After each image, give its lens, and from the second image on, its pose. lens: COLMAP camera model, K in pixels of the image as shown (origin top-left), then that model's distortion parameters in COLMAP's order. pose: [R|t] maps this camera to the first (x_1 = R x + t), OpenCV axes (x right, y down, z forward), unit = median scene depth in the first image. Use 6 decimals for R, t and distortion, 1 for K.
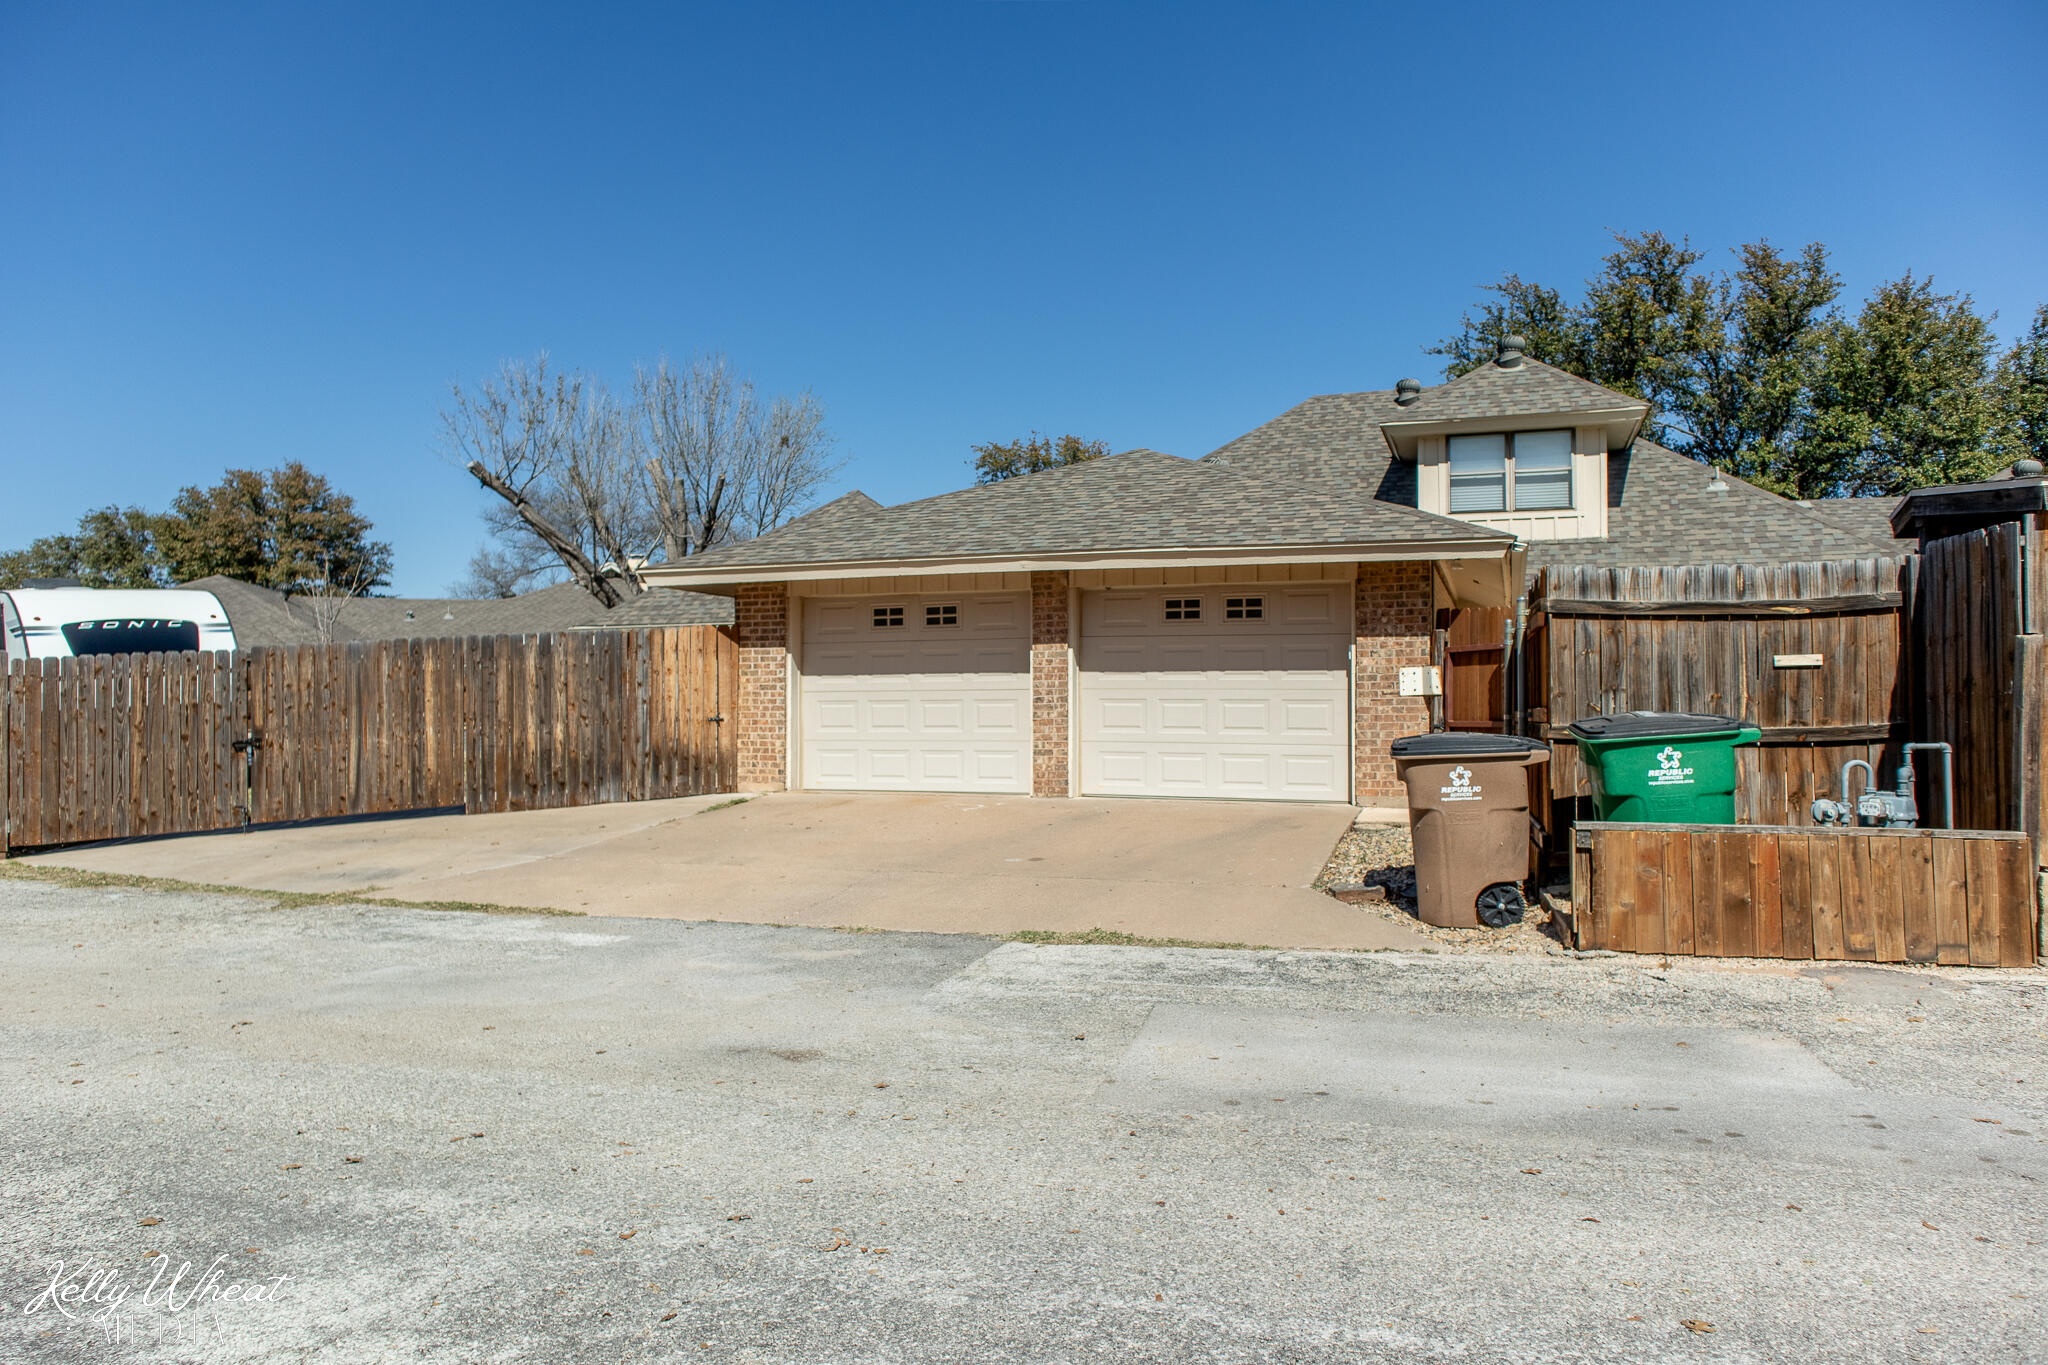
lens RADIAL K [[1370.9, 0, 1010.1], [0, 1370.9, 688.2], [0, 0, 1]] dist [-0.003501, 0.000360]
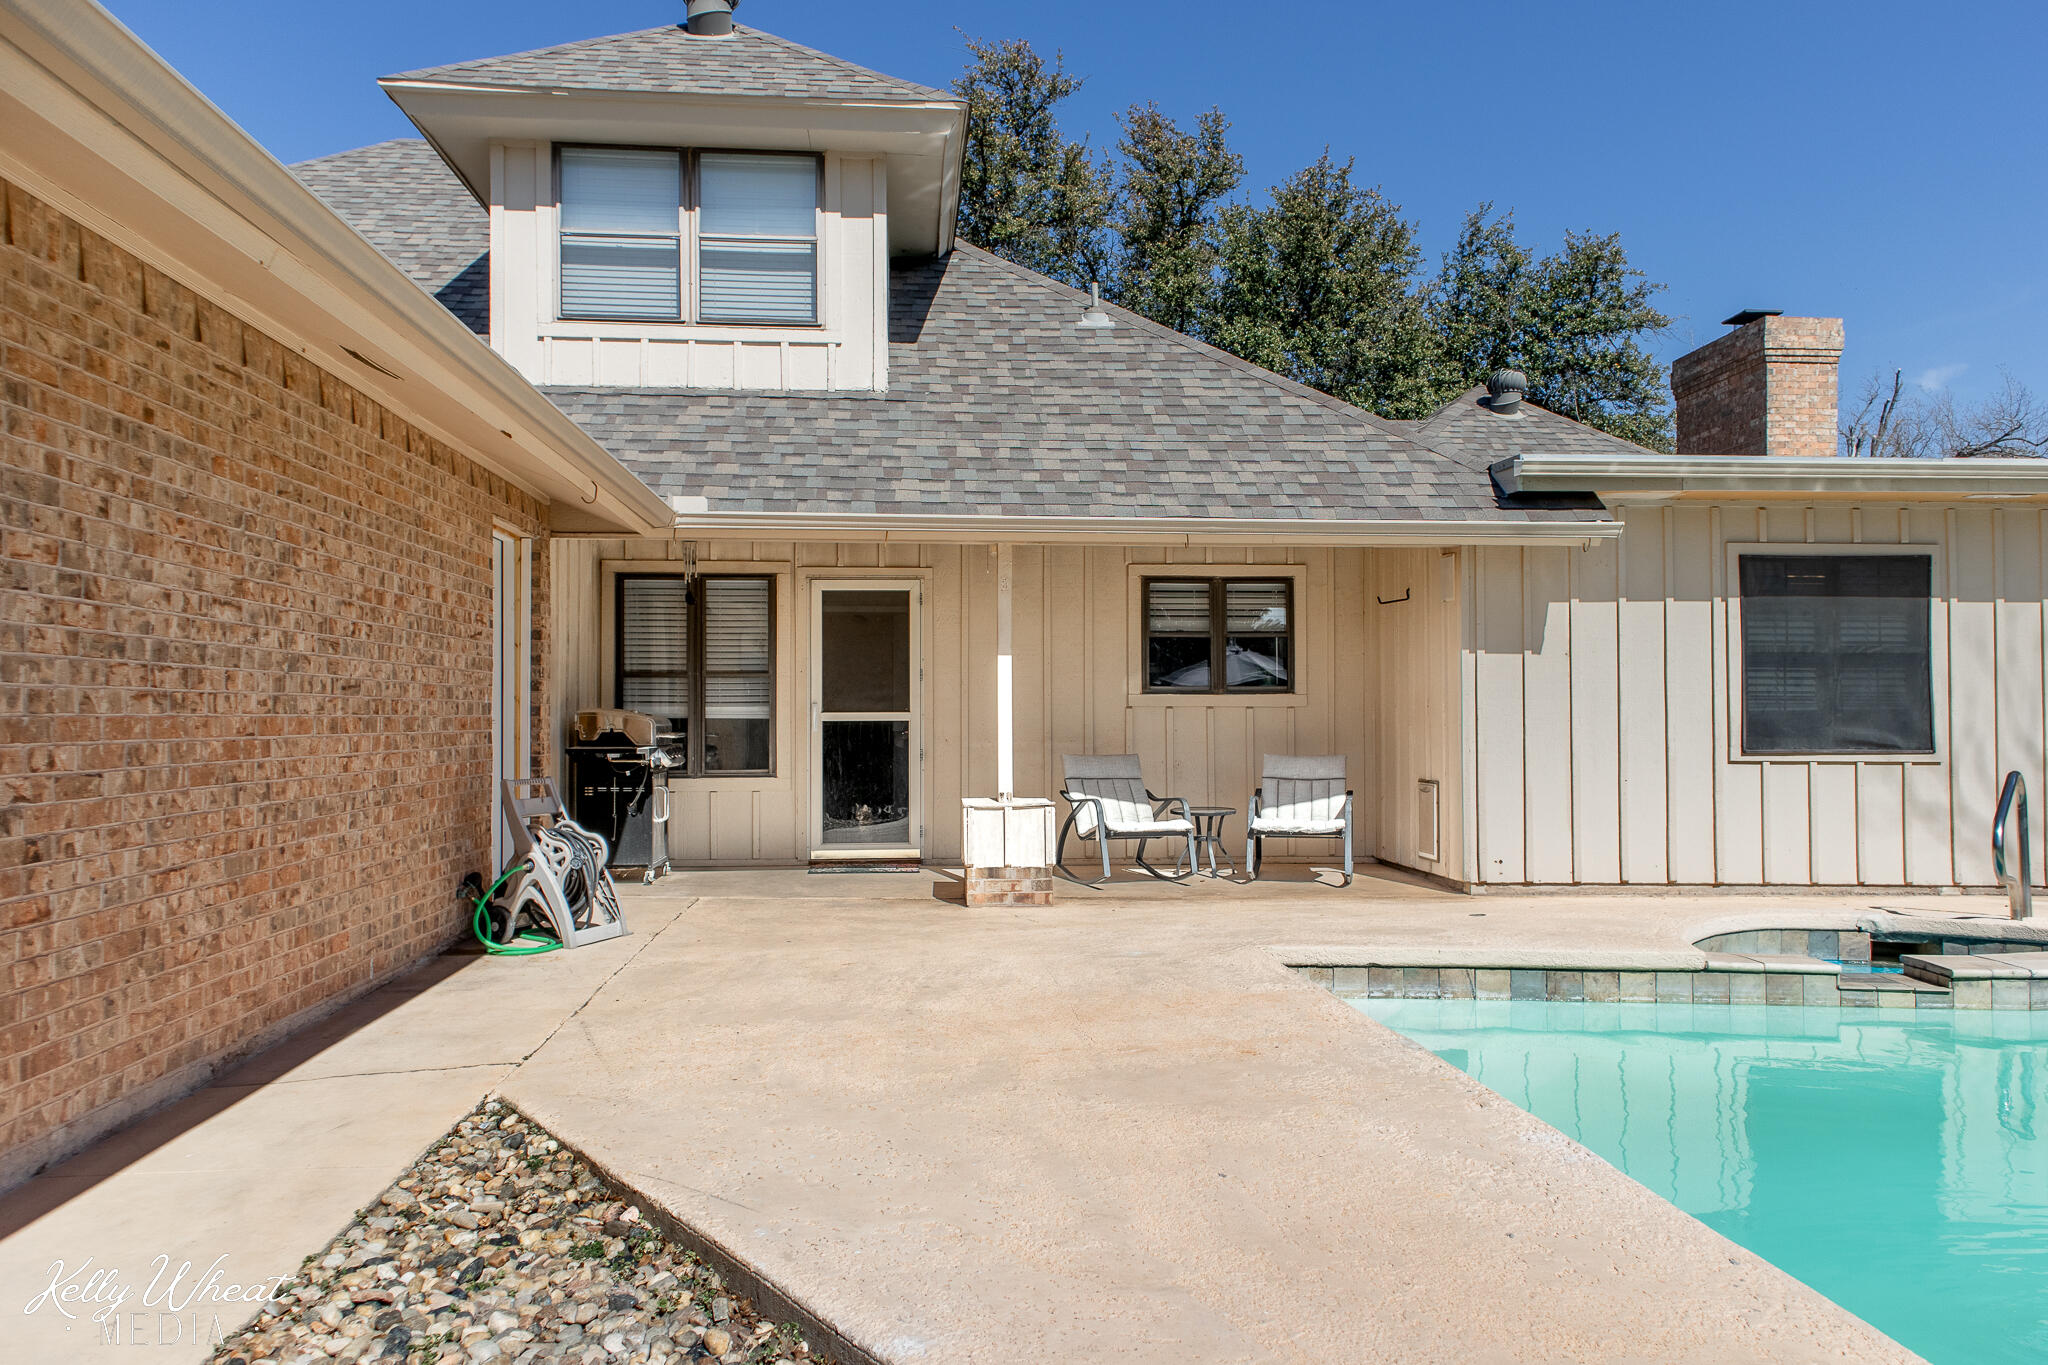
lens RADIAL K [[1370.9, 0, 1020.9], [0, 1370.9, 687.8], [0, 0, 1]] dist [-0.003501, 0.000360]
pose [[0.911683, 0.009062, 0.410793, 0.204347], [-0.007081, 0.999955, -0.006343, -0.003992], [-0.410832, 0.002874, 0.911706, 0.394720]]
